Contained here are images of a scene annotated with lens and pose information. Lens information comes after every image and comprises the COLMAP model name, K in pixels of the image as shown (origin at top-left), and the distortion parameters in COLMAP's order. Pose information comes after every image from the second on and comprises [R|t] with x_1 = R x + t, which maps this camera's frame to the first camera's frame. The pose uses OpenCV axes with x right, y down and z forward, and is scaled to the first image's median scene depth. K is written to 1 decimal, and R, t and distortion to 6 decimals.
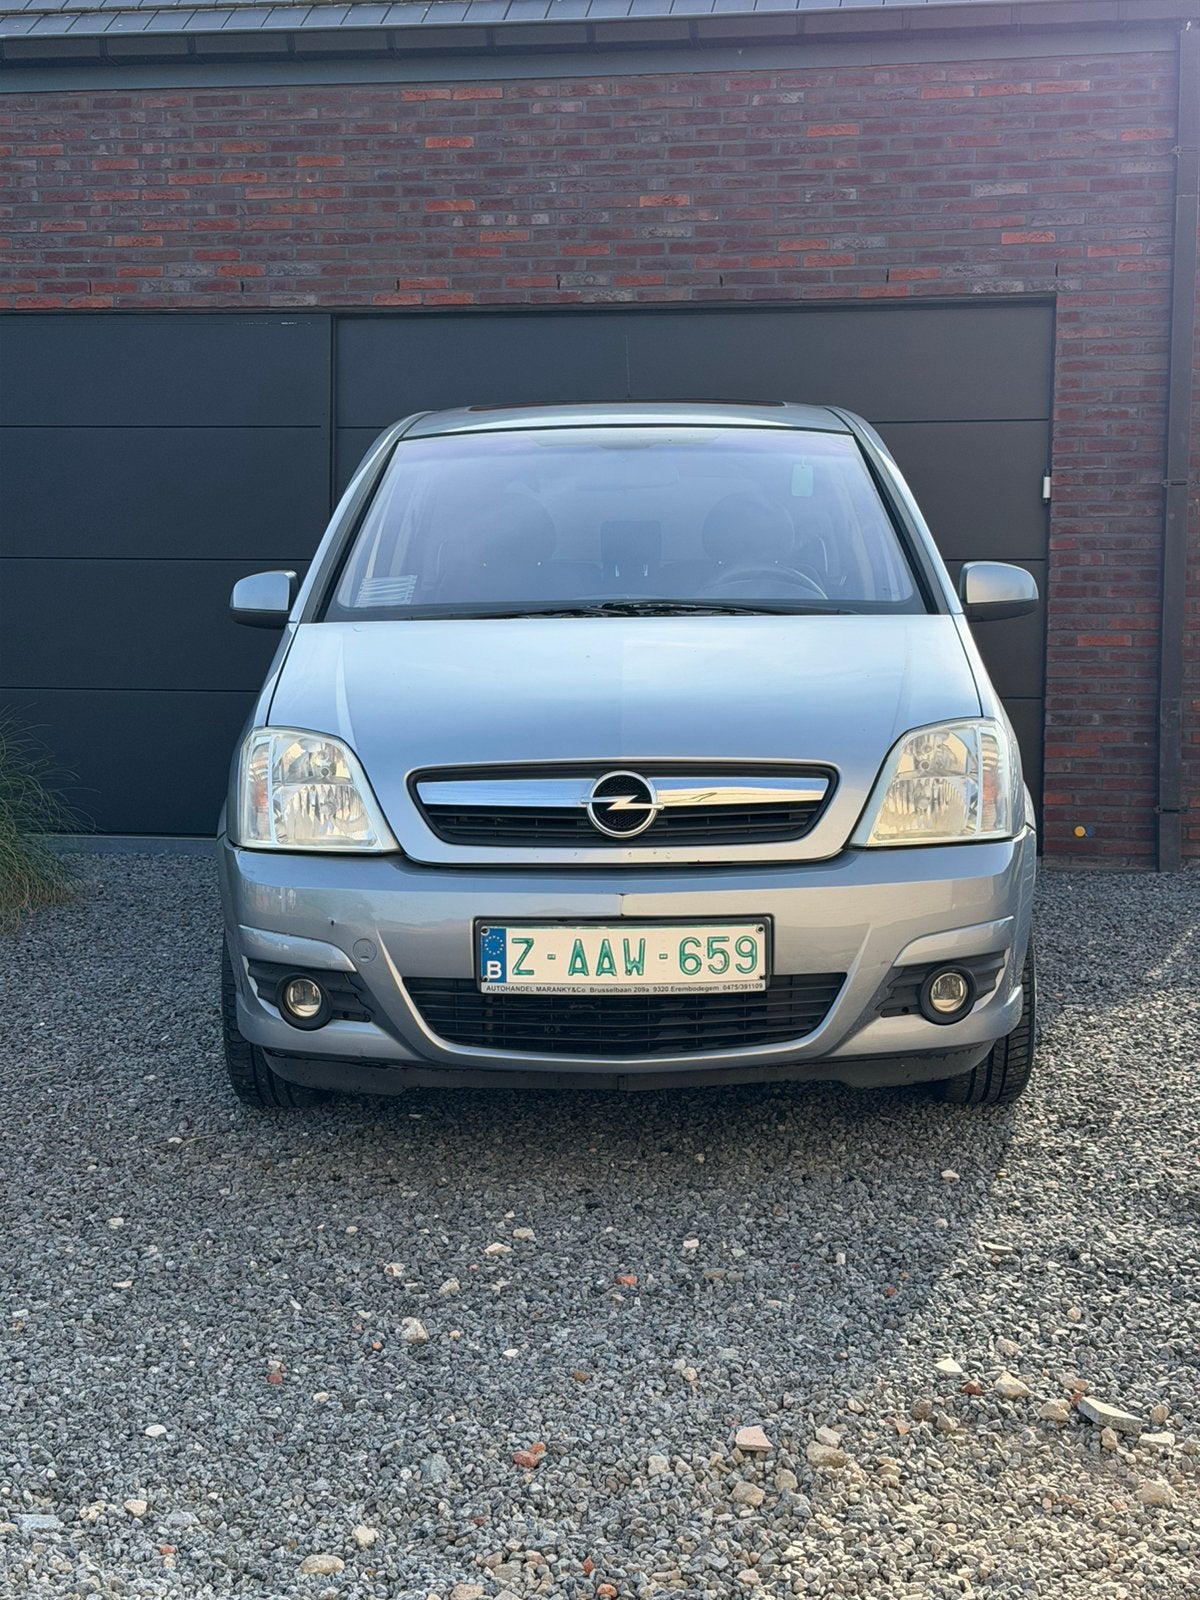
lens RADIAL K [[2203.7, 0, 598.4], [0, 2203.7, 800.6], [0, 0, 1]] dist [0.116115, 0.000000]
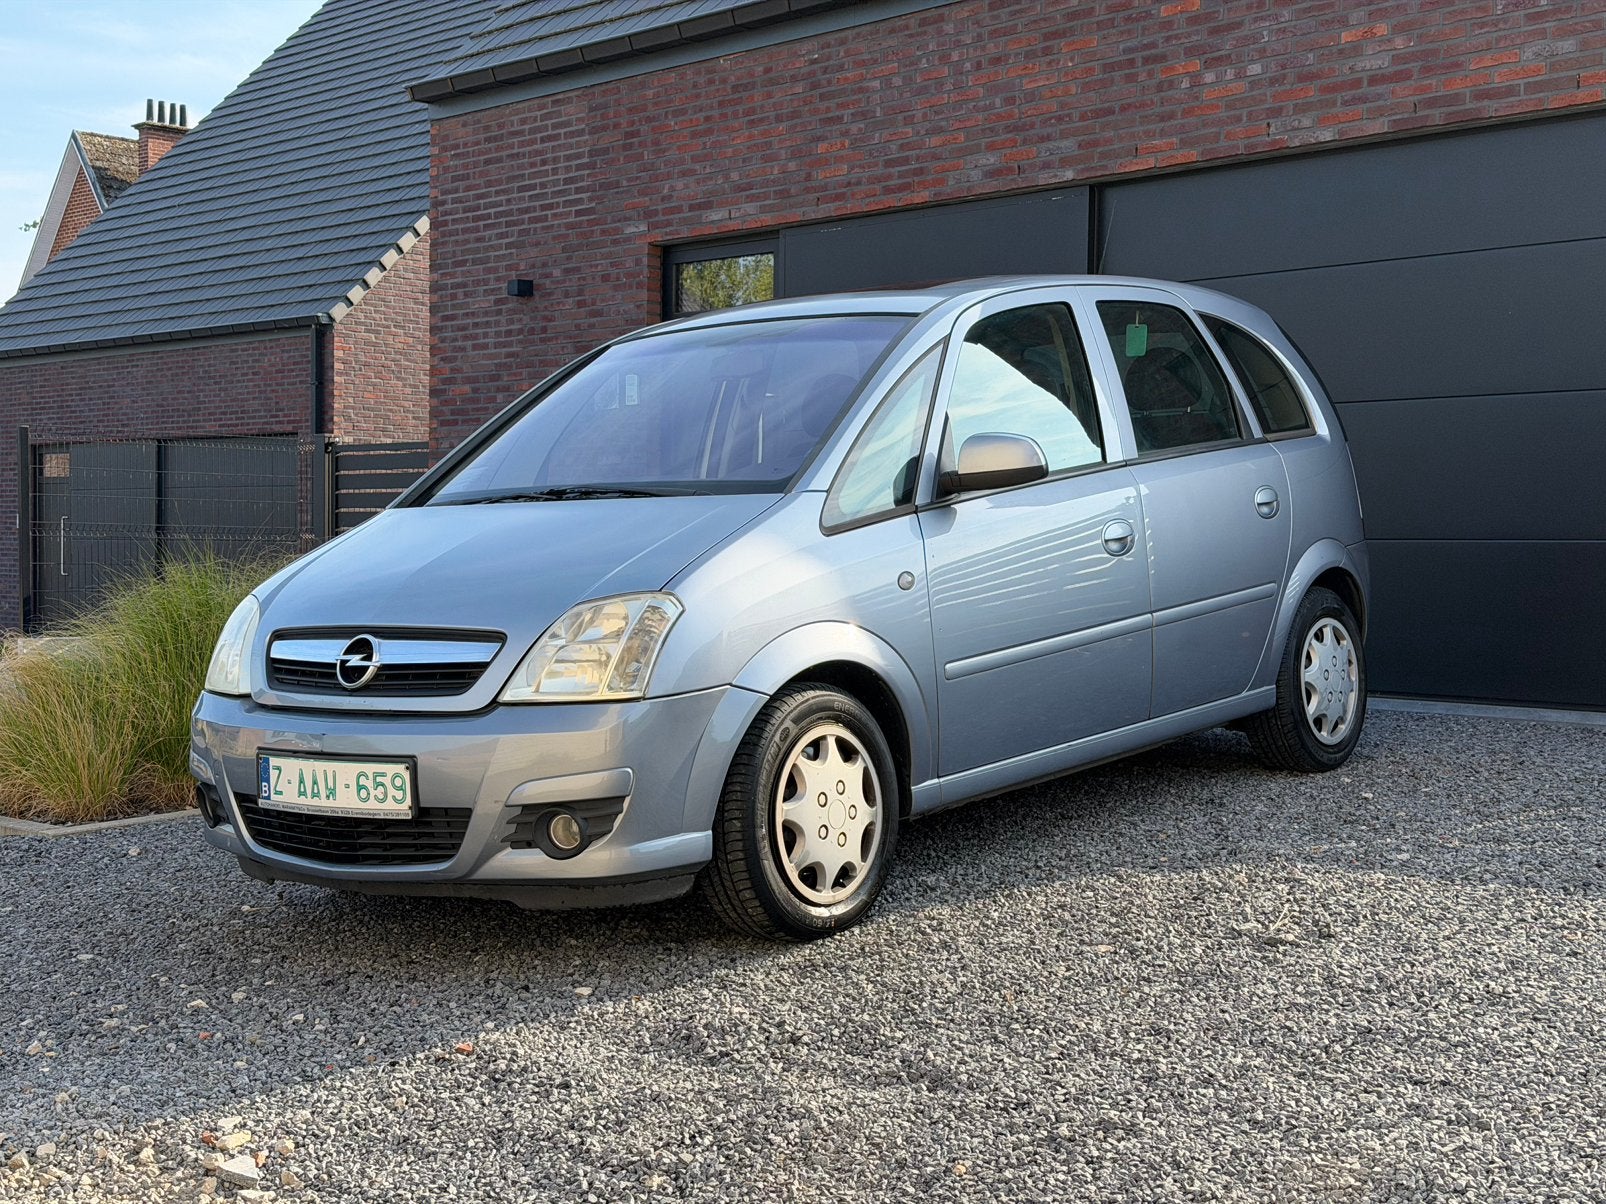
lens RADIAL K [[2211.9, 0, 808.5], [0, 2211.9, 614.2], [0, 0, 1]] dist [0.116115, 0.000000]
pose [[0.802053, 0.010843, -0.597154, 0.426502], [-0.013266, 0.999912, 0.000338, -0.012697], [0.597105, 0.007651, 0.802126, 0.068121]]
